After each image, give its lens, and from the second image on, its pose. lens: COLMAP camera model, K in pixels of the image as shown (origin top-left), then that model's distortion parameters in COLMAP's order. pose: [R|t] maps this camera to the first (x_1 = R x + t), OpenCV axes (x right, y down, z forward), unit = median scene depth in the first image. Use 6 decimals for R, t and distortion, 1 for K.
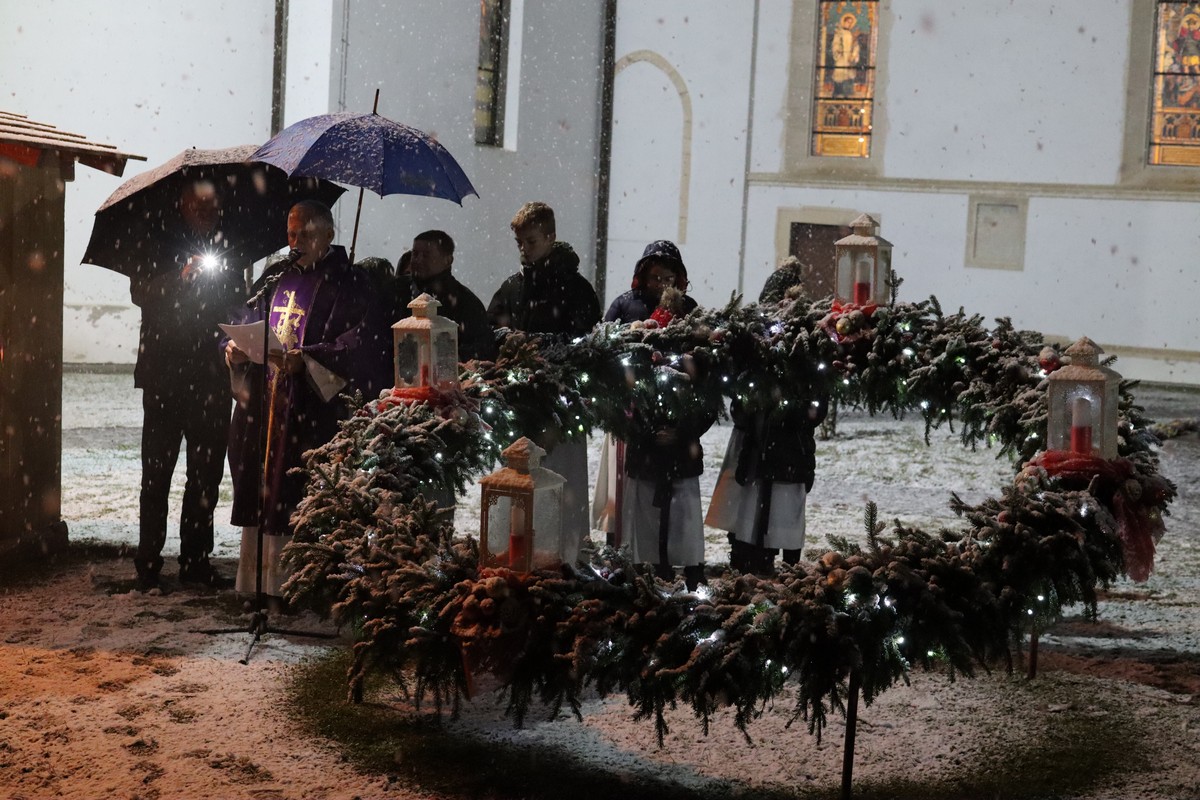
lens RADIAL K [[1789.1, 0, 578.4], [0, 1789.1, 400.5], [0, 0, 1]] dist [-0.038032, -0.205043]
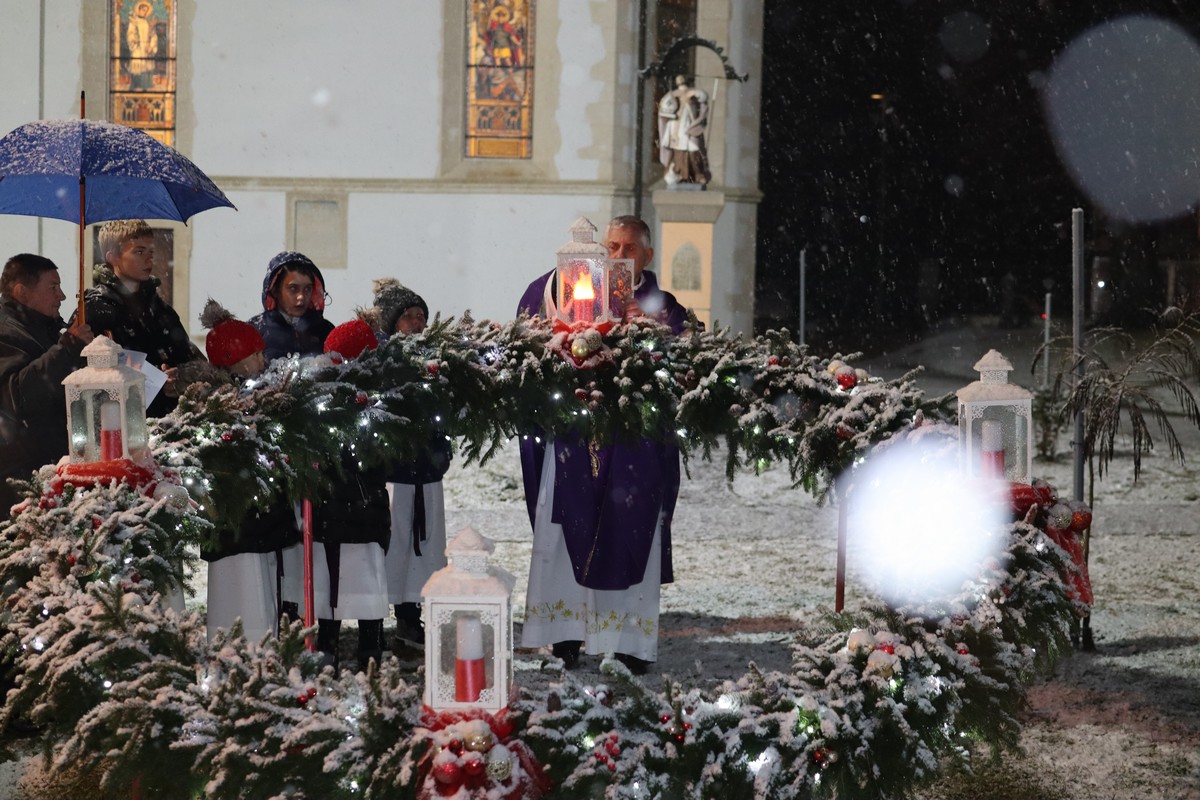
lens RADIAL K [[1789.1, 0, 578.4], [0, 1789.1, 400.5], [0, 0, 1]] dist [-0.038032, -0.205043]
pose [[0.895674, -0.068459, 0.439411, -0.074413], [0.067489, 0.997560, 0.017850, -0.010136], [-0.439561, 0.013667, 0.898109, 0.071618]]
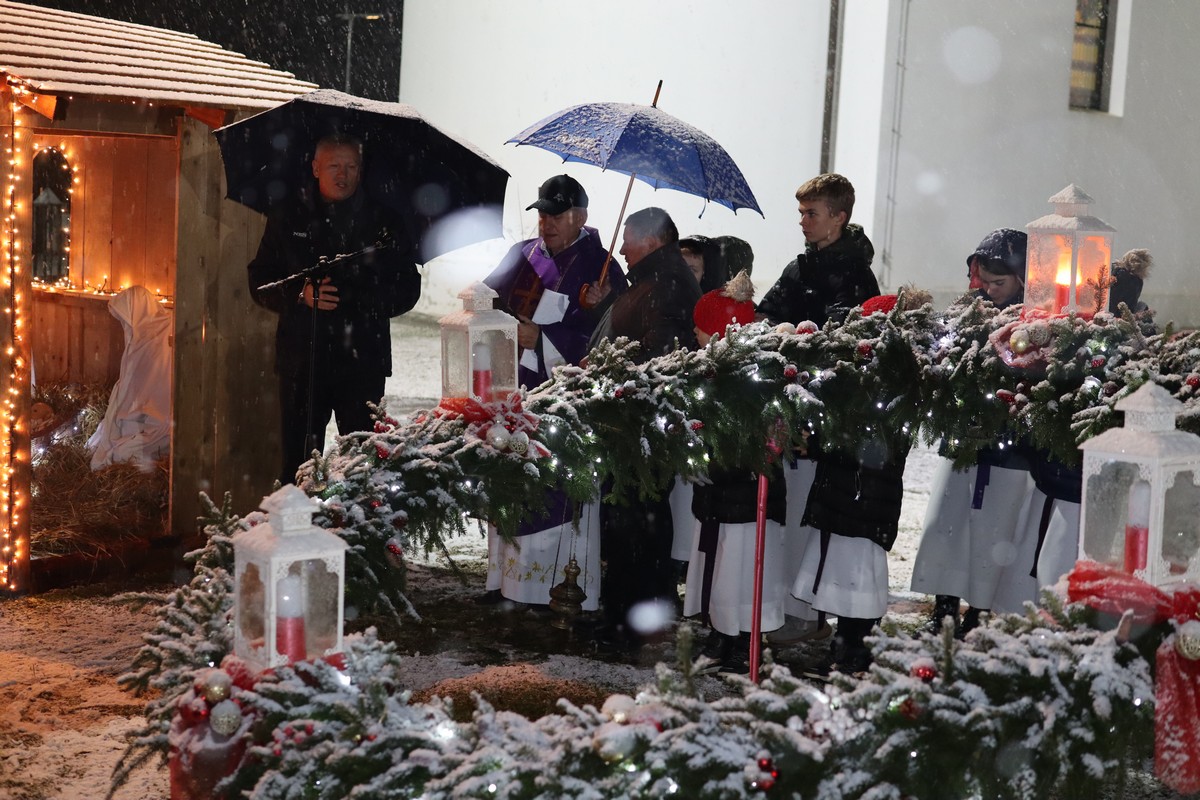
lens RADIAL K [[1789.1, 0, 578.4], [0, 1789.1, 400.5], [0, 0, 1]] dist [-0.038032, -0.205043]
pose [[0.914760, 0.052623, -0.400555, 0.087151], [-0.046494, 0.998605, 0.025013, -0.008827], [0.401313, -0.004258, 0.915931, 0.087715]]
